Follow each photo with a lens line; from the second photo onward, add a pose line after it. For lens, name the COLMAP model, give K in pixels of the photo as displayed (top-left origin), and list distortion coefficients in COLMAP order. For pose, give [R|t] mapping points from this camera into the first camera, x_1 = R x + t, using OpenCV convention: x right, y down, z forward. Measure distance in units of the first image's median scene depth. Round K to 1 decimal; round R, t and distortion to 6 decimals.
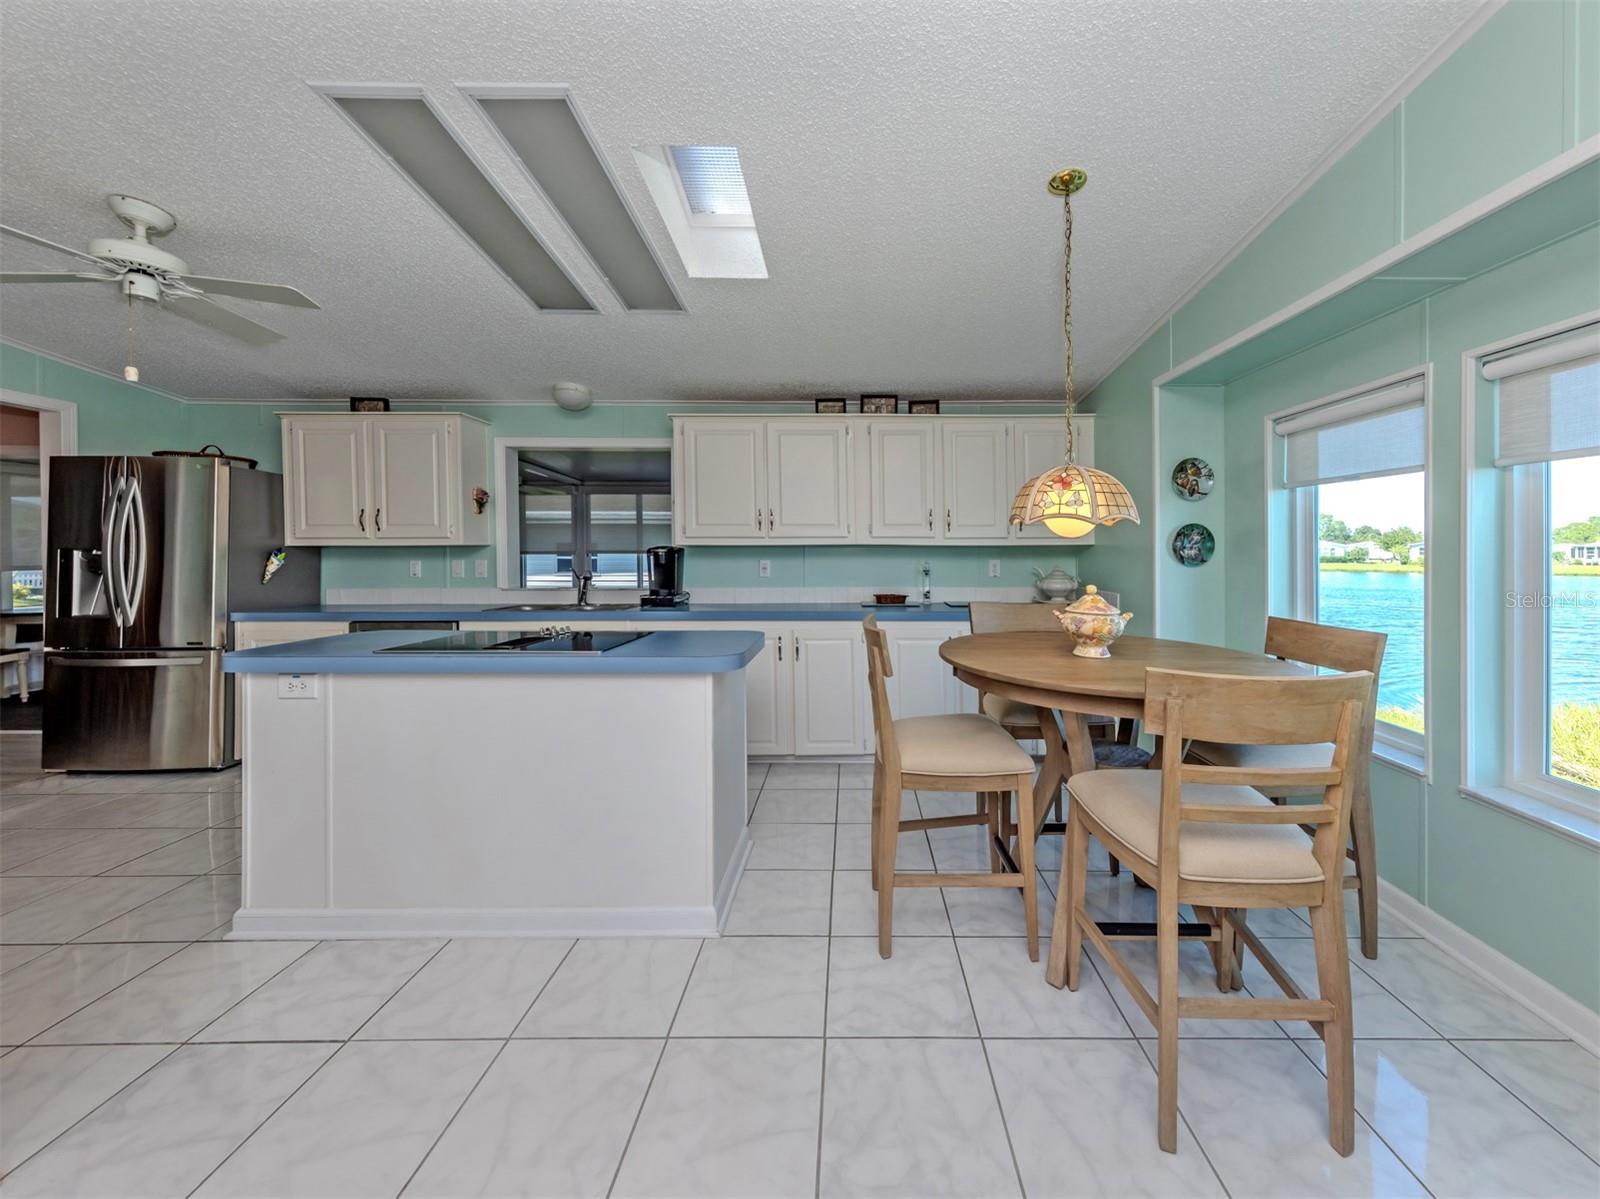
lens RADIAL K [[597.1, 0, 858.2], [0, 597.1, 556.1], [0, 0, 1]] dist [0.001469, 0.000030]
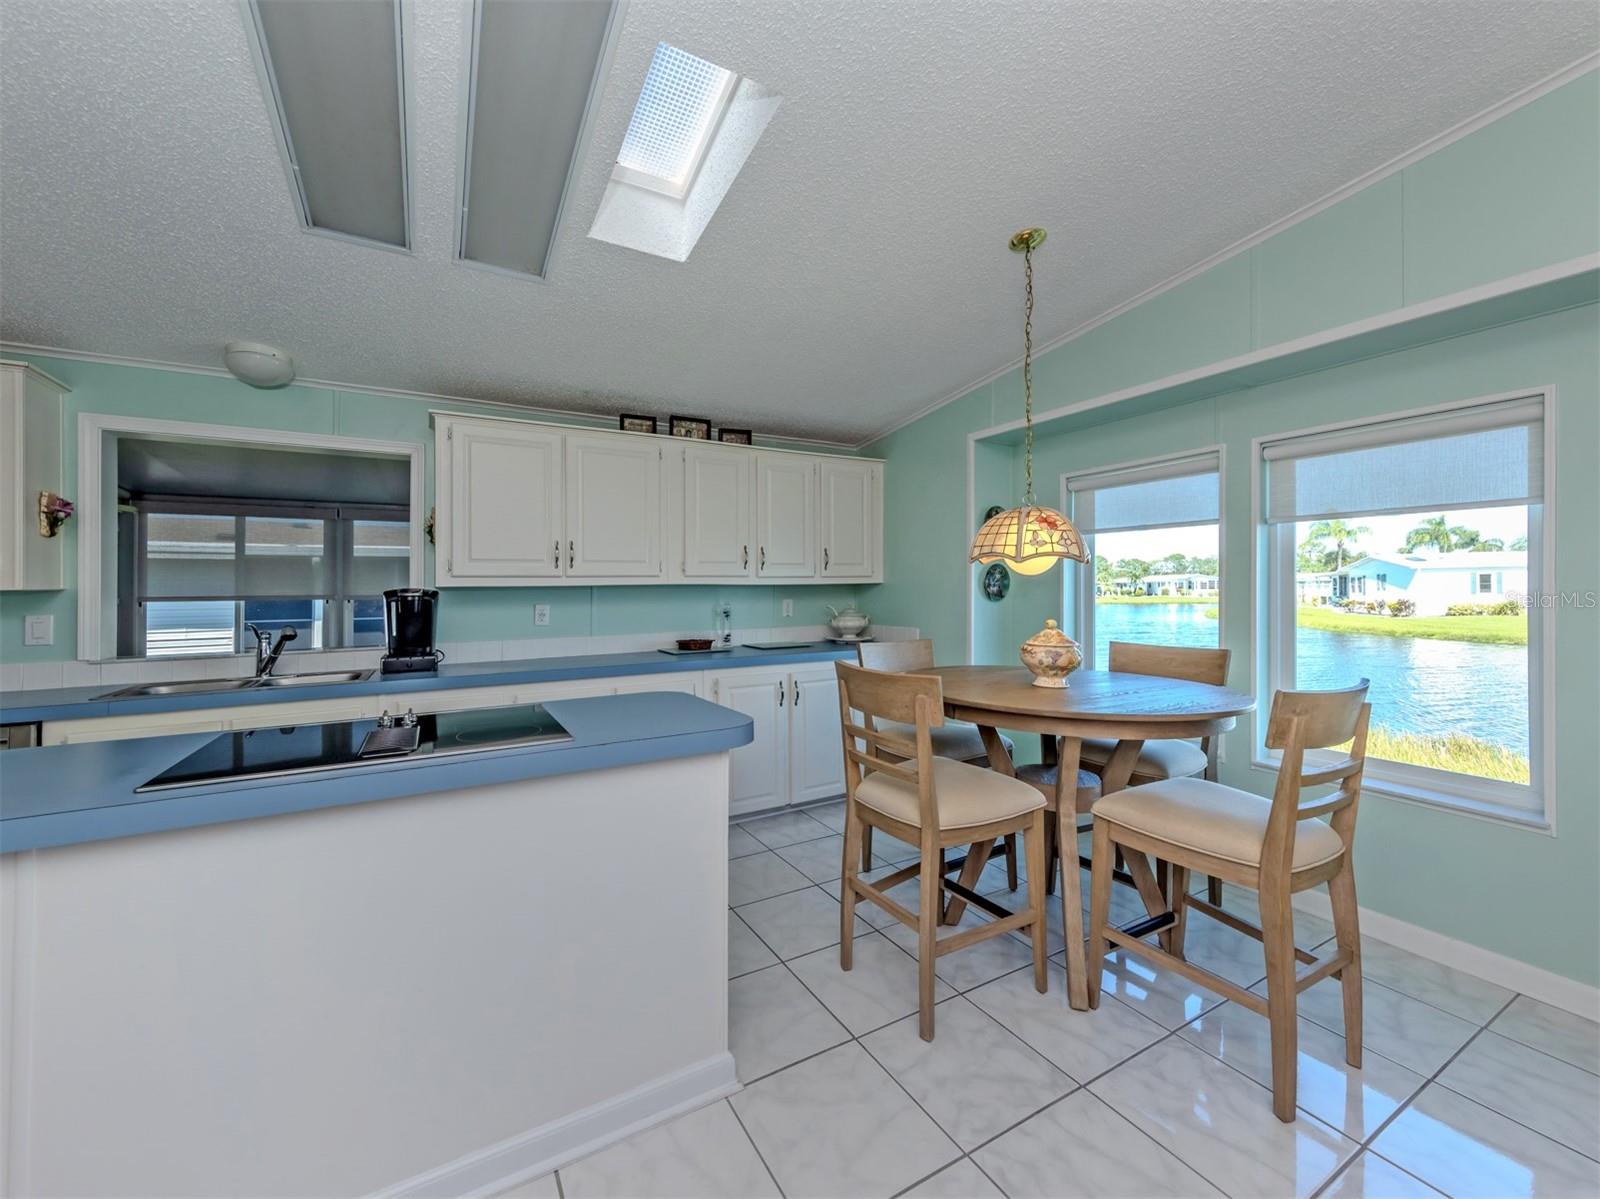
lens RADIAL K [[613.6, 0, 756.9], [0, 613.6, 585.5], [0, 0, 1]] dist [0.001617, 0.000111]
pose [[0.887886, -0.008174, 0.459990, -0.309404], [0.016300, 0.999773, -0.013696, -0.003632], [-0.459774, 0.019659, 0.887818, 0.142889]]
